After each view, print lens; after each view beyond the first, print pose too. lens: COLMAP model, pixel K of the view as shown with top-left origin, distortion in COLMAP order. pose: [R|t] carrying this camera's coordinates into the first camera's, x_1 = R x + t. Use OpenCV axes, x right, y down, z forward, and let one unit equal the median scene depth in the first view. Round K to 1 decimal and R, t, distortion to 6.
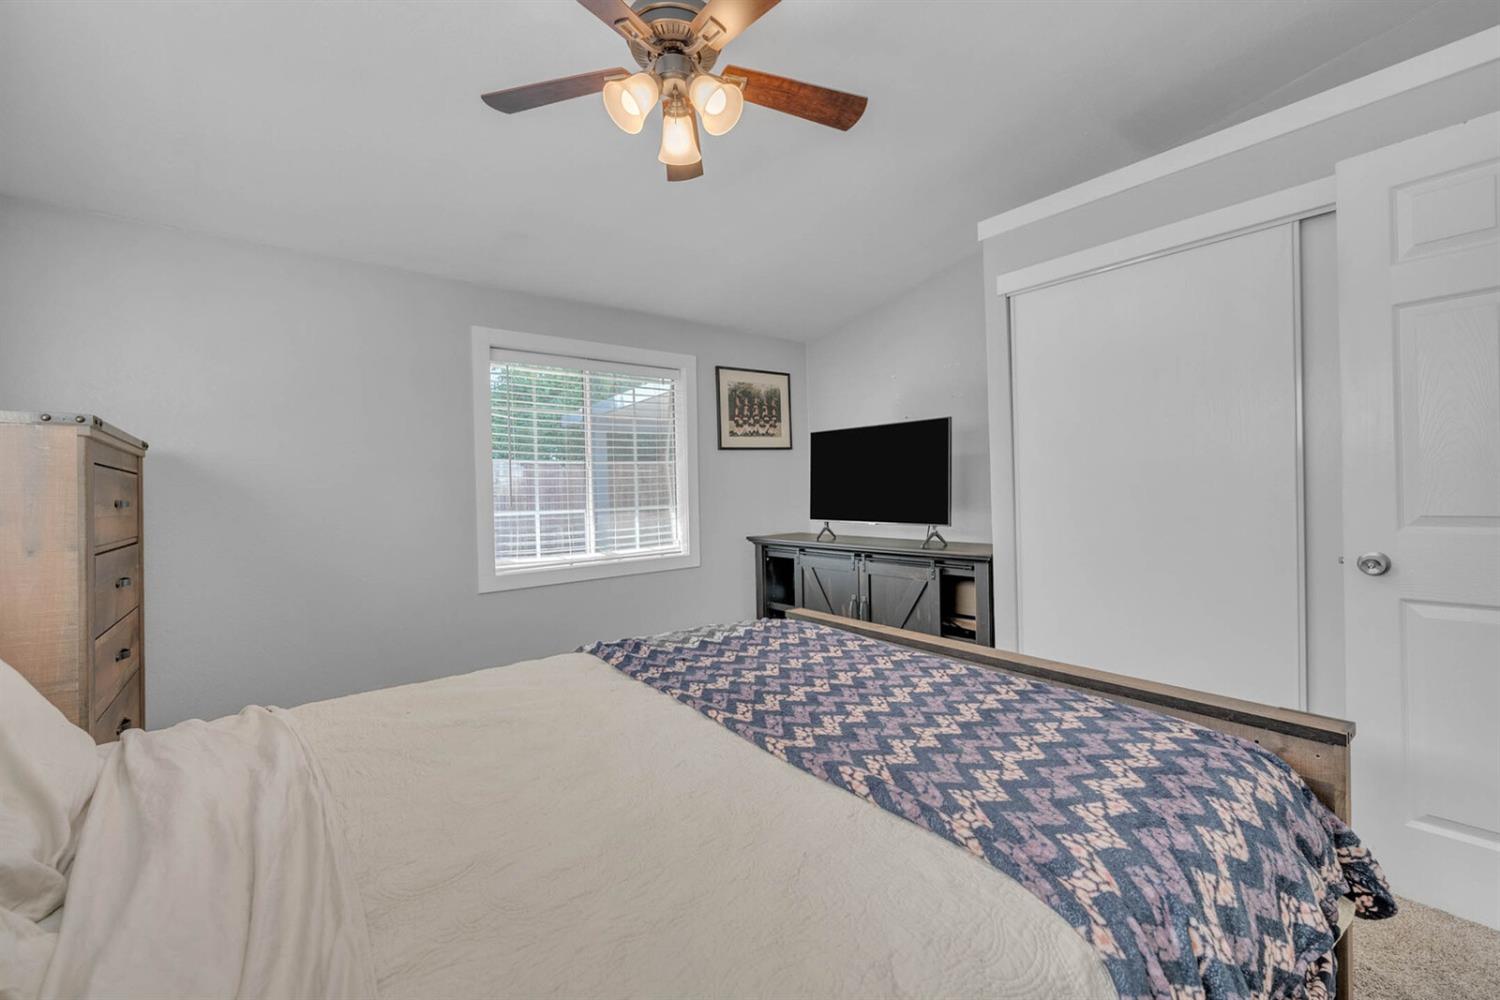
lens RADIAL K [[608.9, 0, 750.7], [0, 608.9, 494.2], [0, 0, 1]] dist [0.001393, -0.001079]
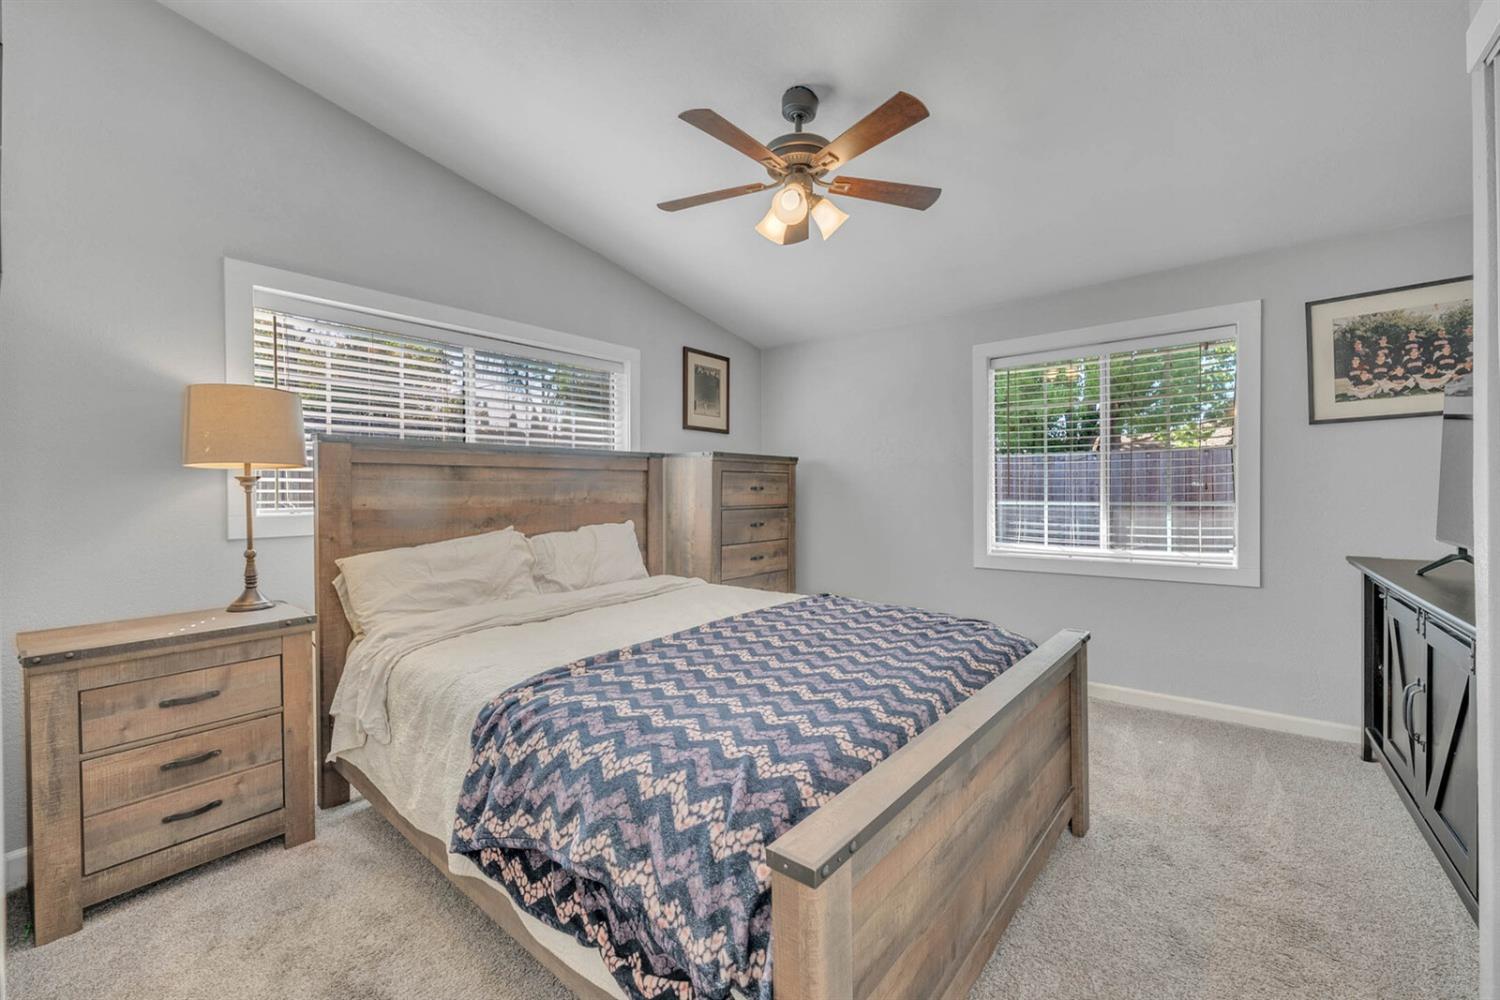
lens RADIAL K [[608.9, 0, 750.3], [0, 608.9, 490.0], [0, 0, 1]] dist [0.001393, -0.001079]
pose [[0.202768, 0.024195, -0.978928, 0.573097], [-0.005222, 0.999707, 0.023627, -0.014500], [0.979213, 0.000321, 0.202835, 0.288580]]
